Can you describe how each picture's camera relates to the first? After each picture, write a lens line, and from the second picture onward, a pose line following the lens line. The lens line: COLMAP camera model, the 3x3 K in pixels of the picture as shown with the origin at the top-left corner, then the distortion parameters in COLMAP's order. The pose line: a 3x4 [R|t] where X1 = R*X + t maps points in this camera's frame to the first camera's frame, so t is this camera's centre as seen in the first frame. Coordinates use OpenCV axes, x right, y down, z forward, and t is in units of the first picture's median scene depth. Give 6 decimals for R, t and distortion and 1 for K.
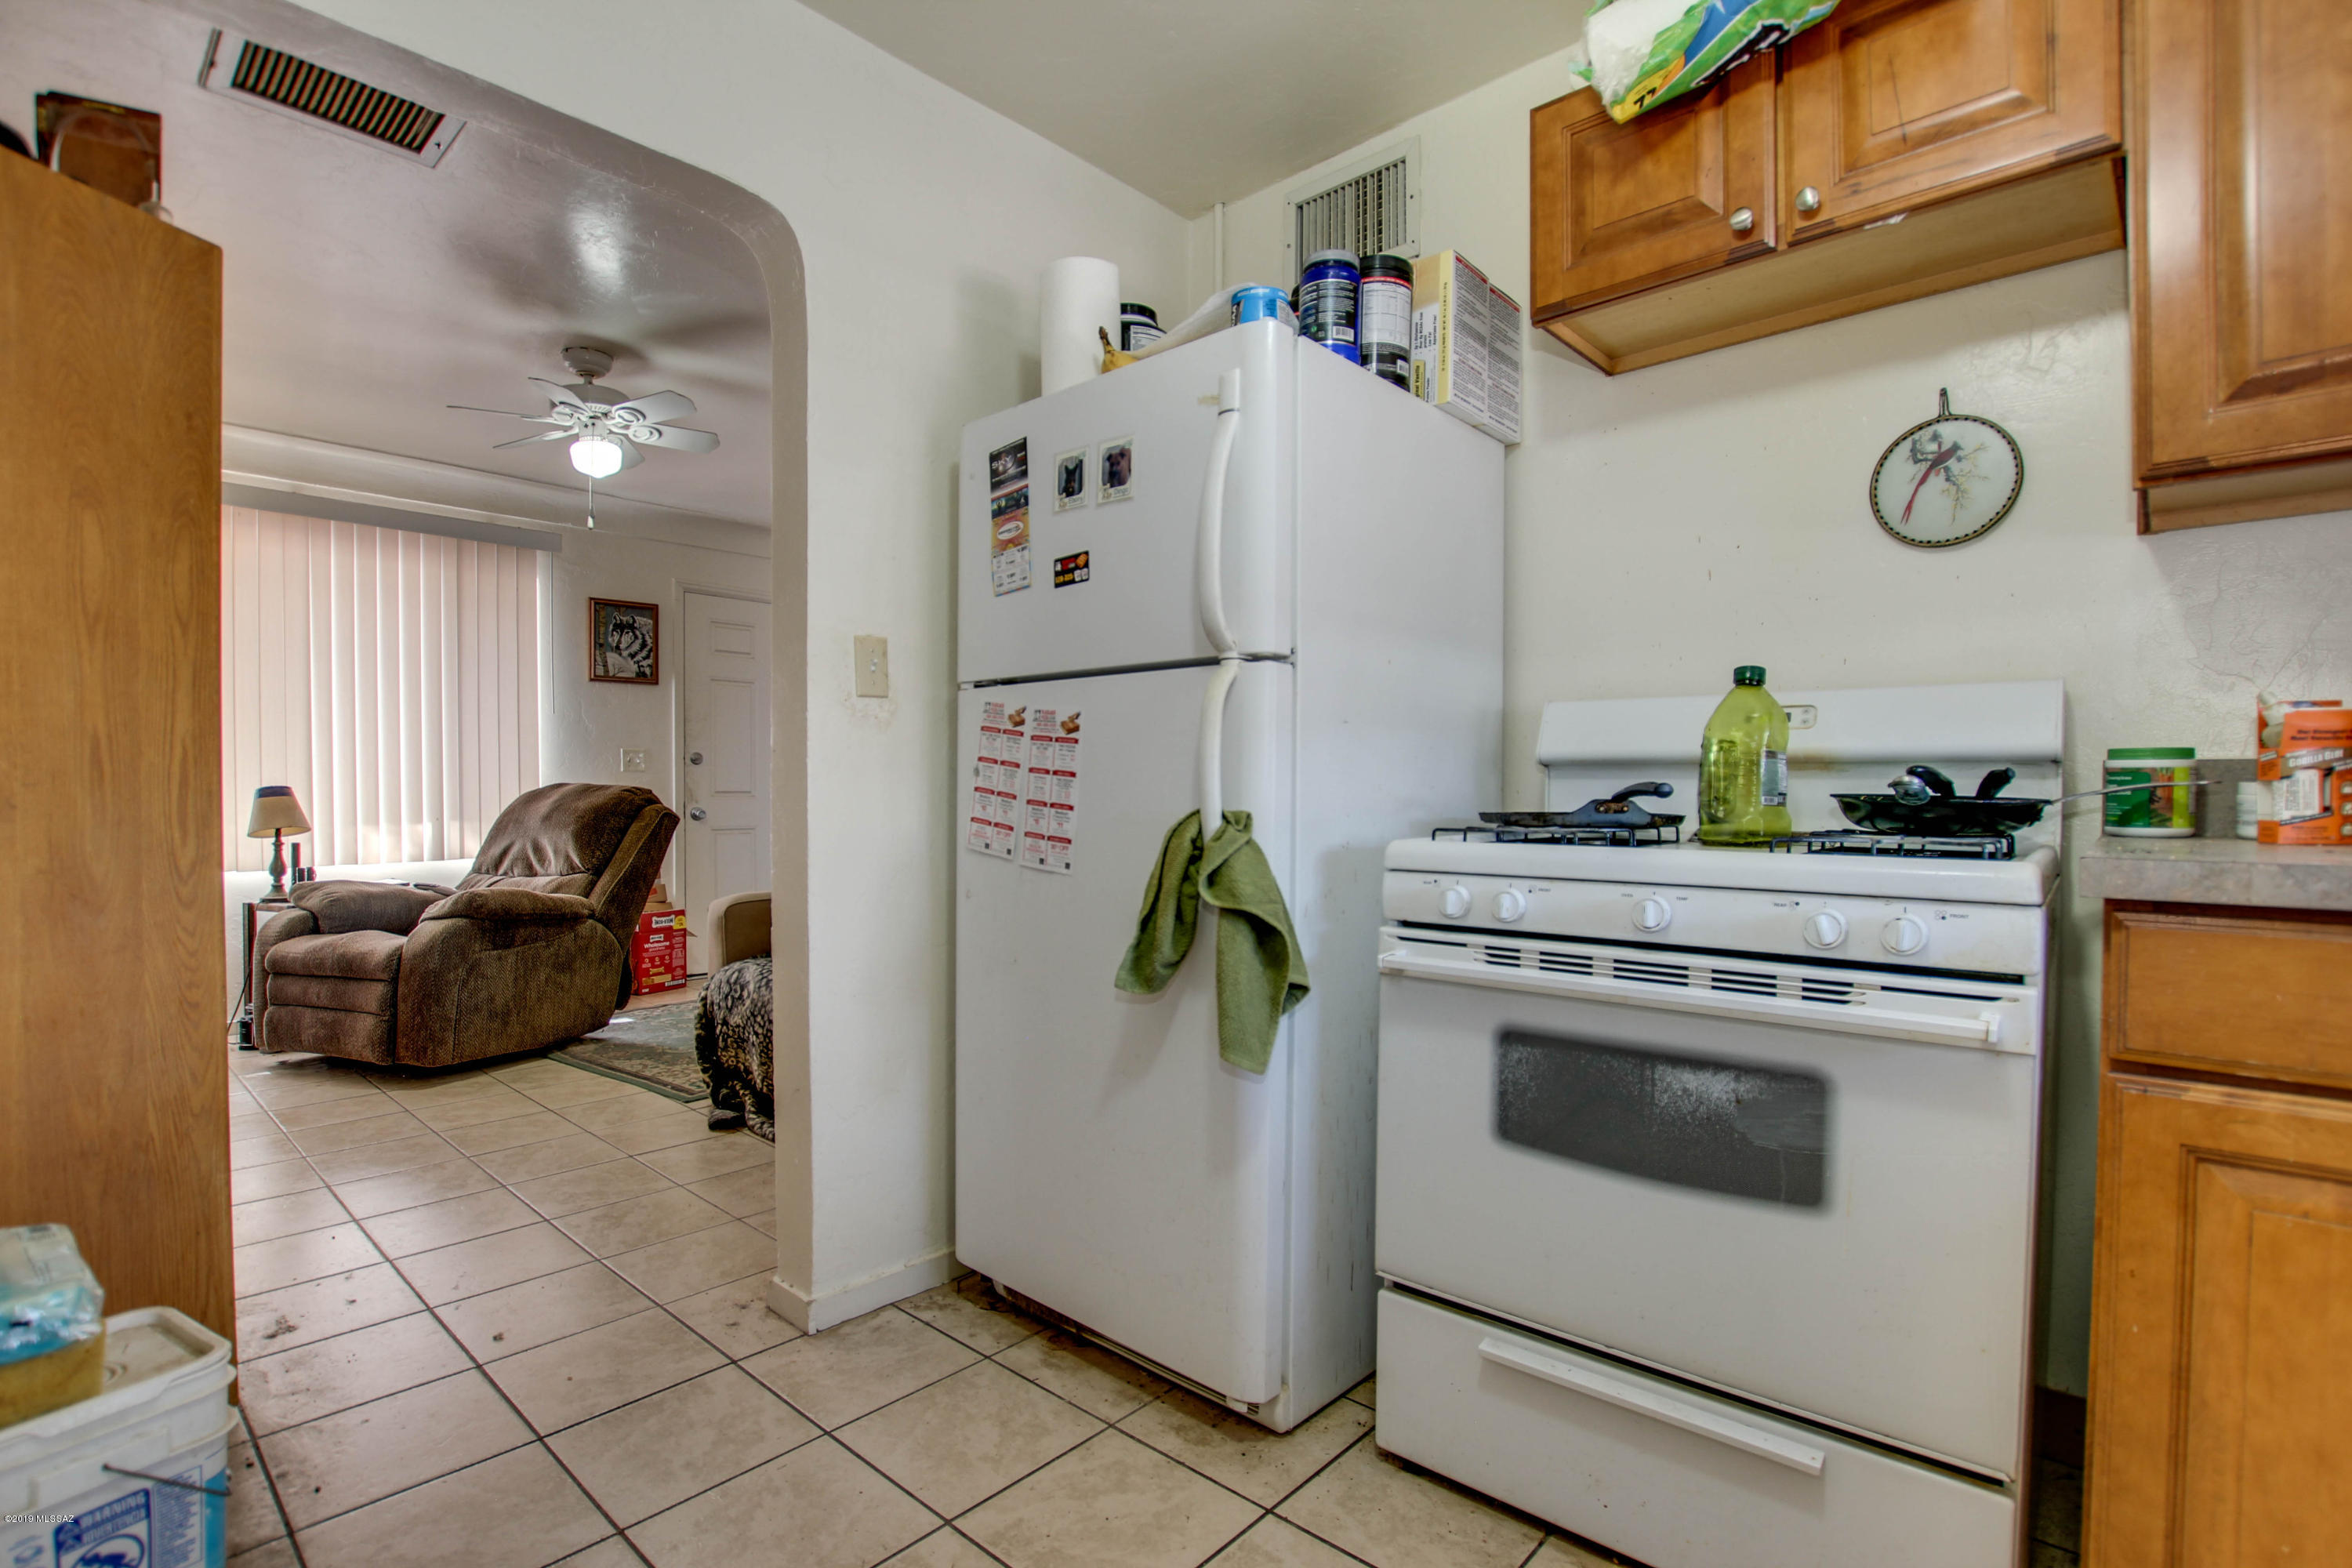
lens RADIAL K [[1094.2, 0, 1183.5], [0, 1094.2, 808.4], [0, 0, 1]] dist [-0.030392, 0.003531]
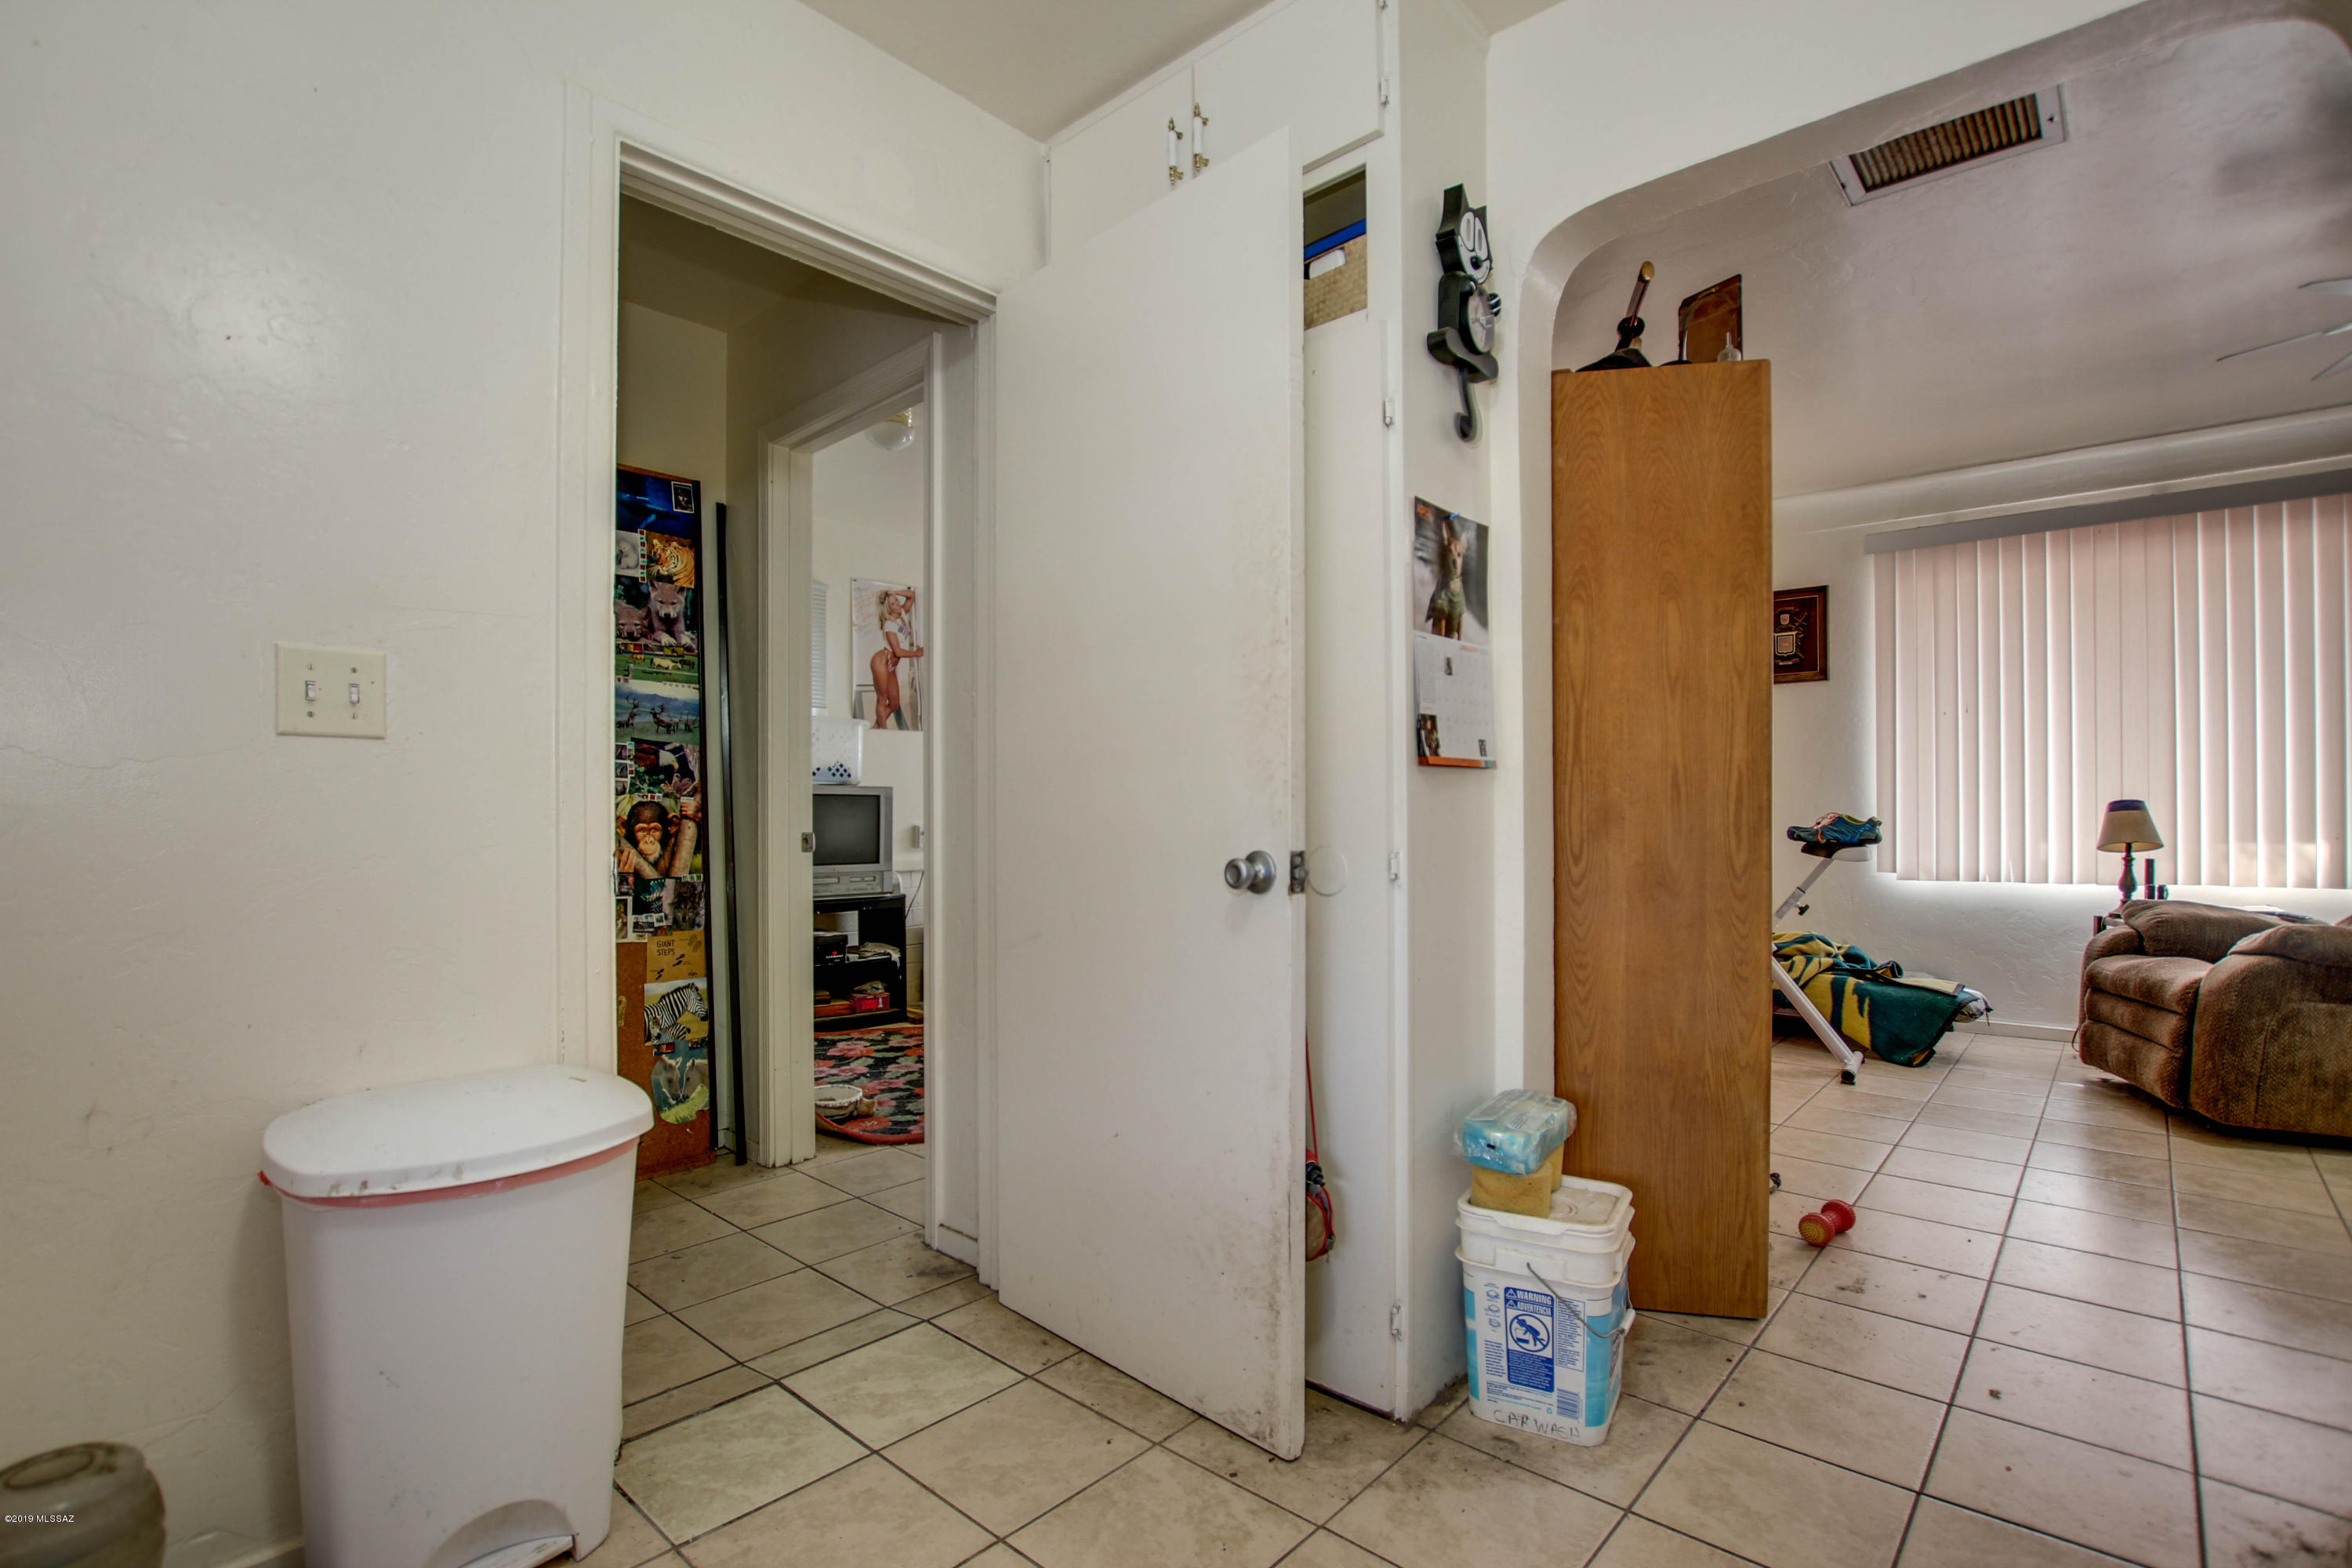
lens RADIAL K [[1094.2, 0, 1183.5], [0, 1094.2, 808.4], [0, 0, 1]] dist [-0.030392, 0.003531]
pose [[0.002591, -0.000232, -0.999997, 0.143737], [-0.012040, 0.999927, -0.000264, -0.002699], [0.999924, 0.012041, 0.002588, 0.146006]]
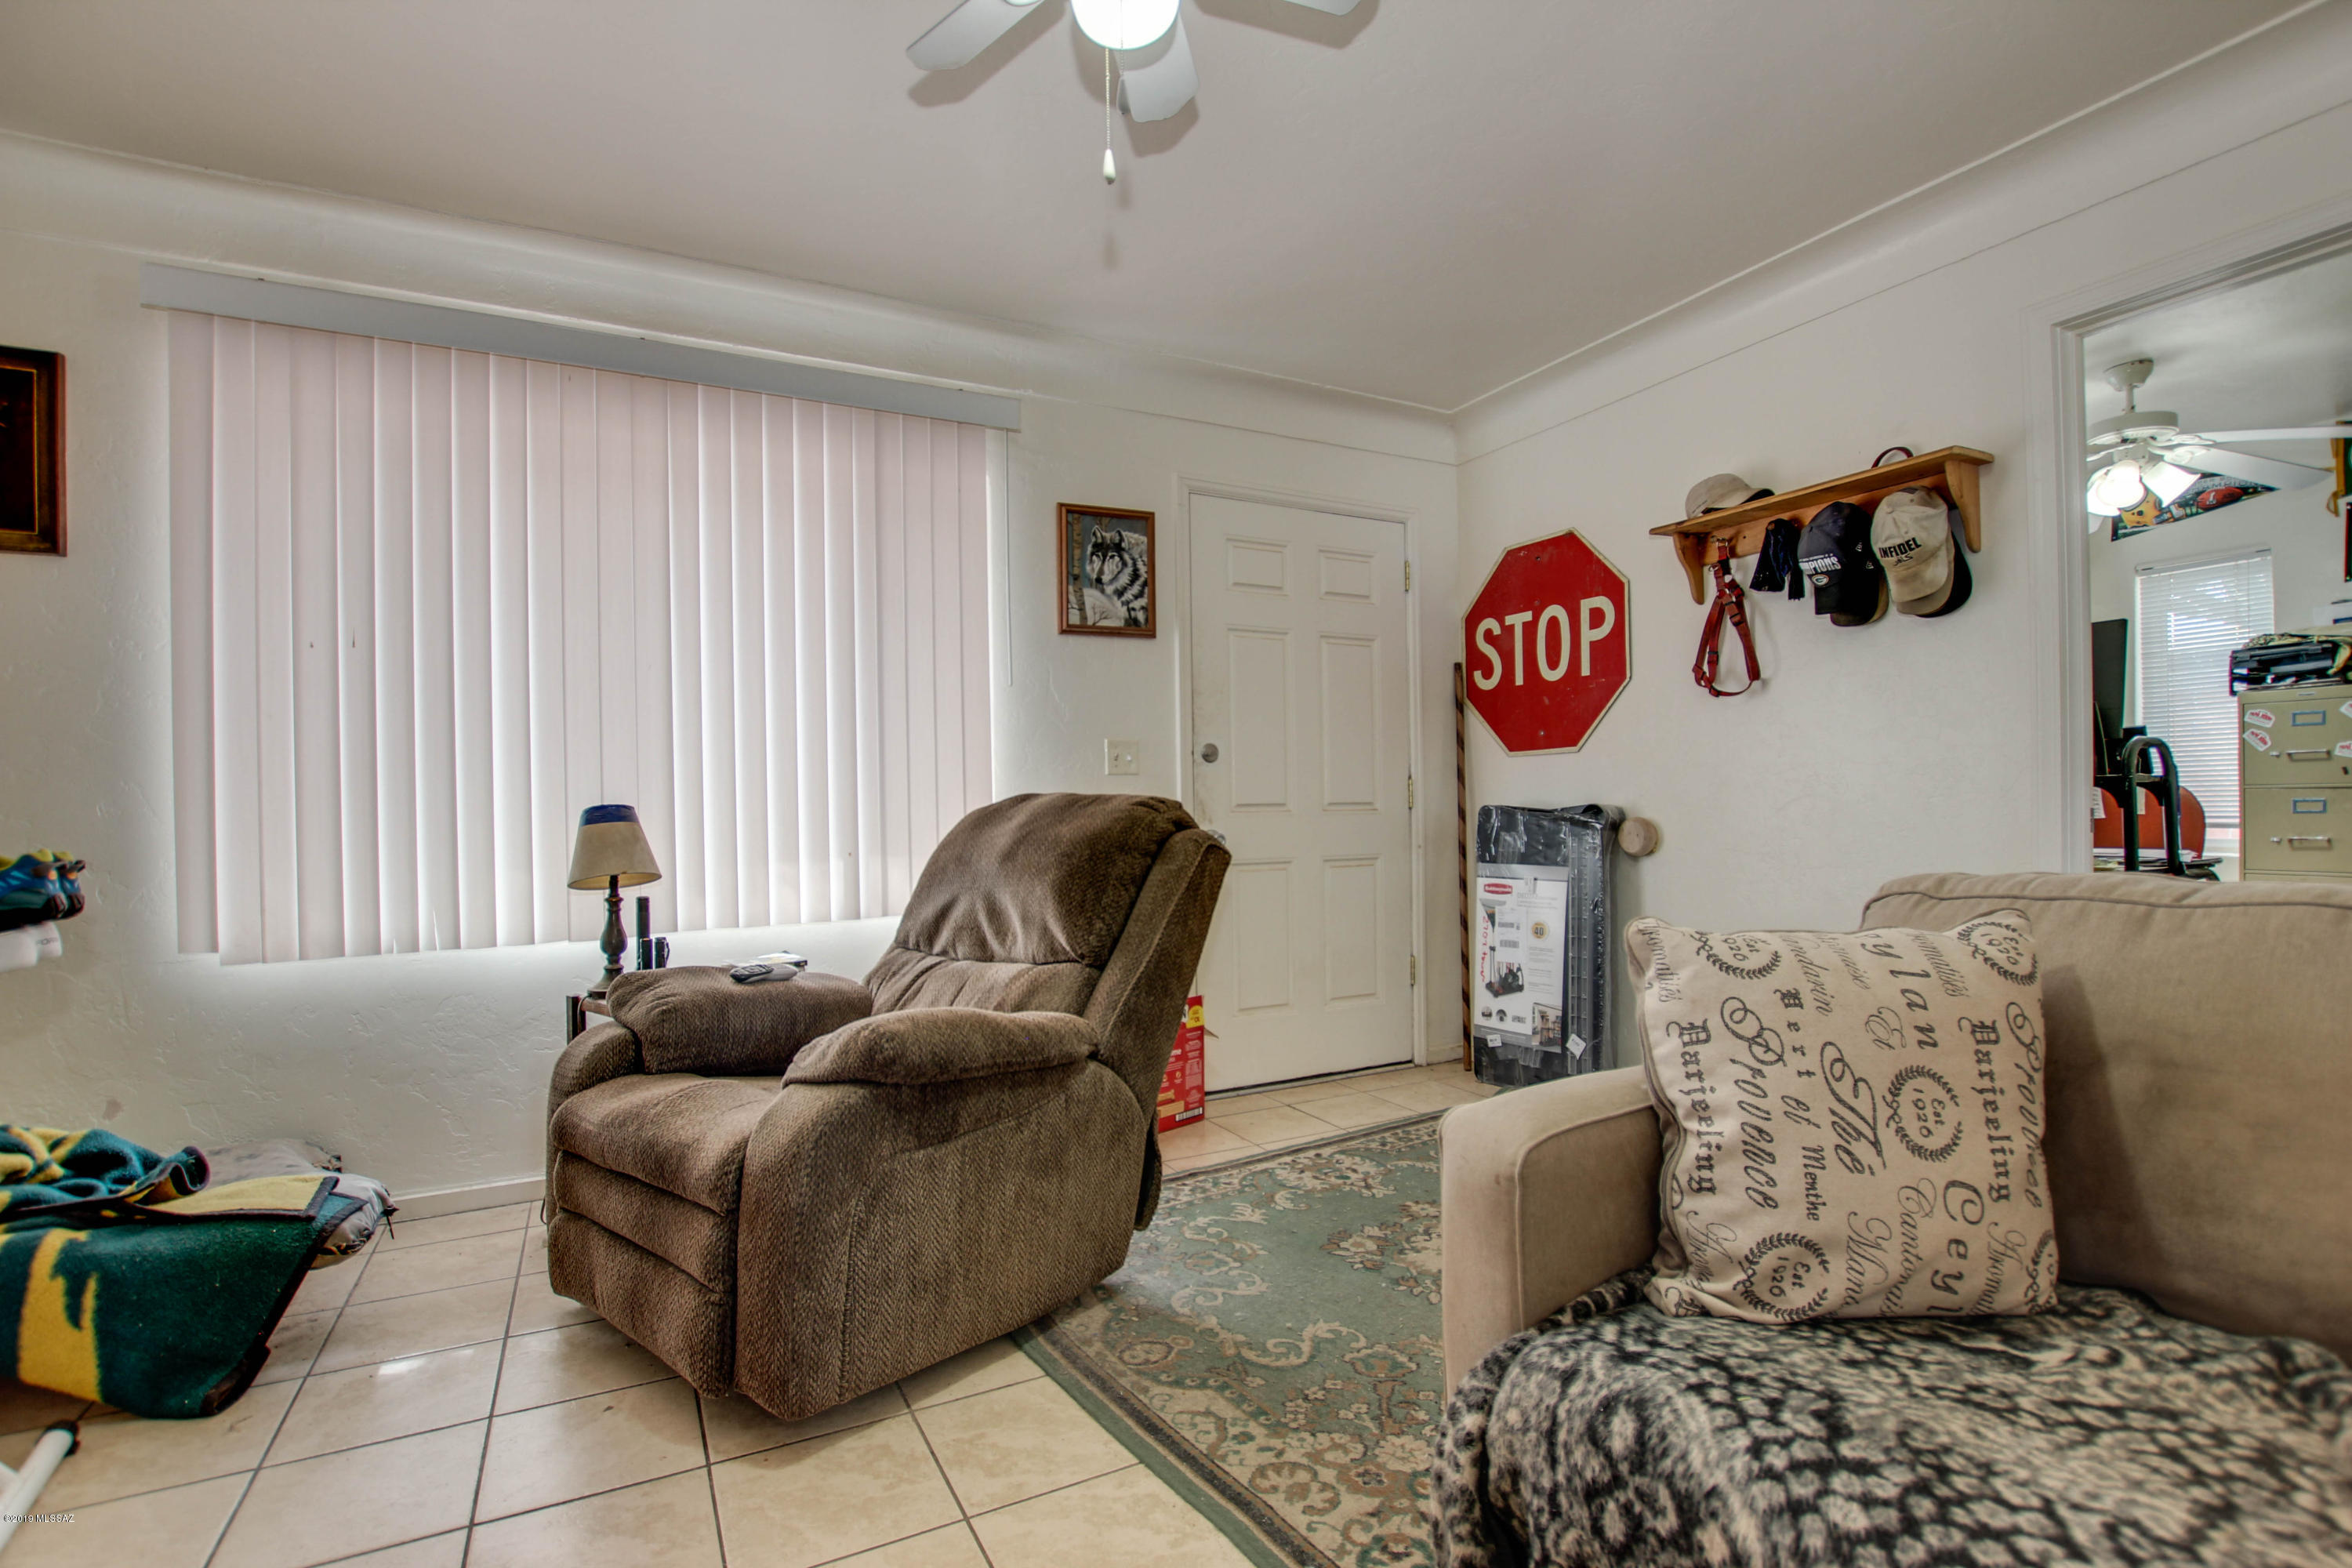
lens RADIAL K [[1094.2, 0, 1183.5], [0, 1094.2, 808.4], [0, 0, 1]] dist [-0.030392, 0.003531]
pose [[0.938656, -0.014221, -0.344561, -0.357091], [0.010514, 0.999865, -0.012625, -0.008585], [0.344694, 0.008228, 0.938679, 0.581138]]
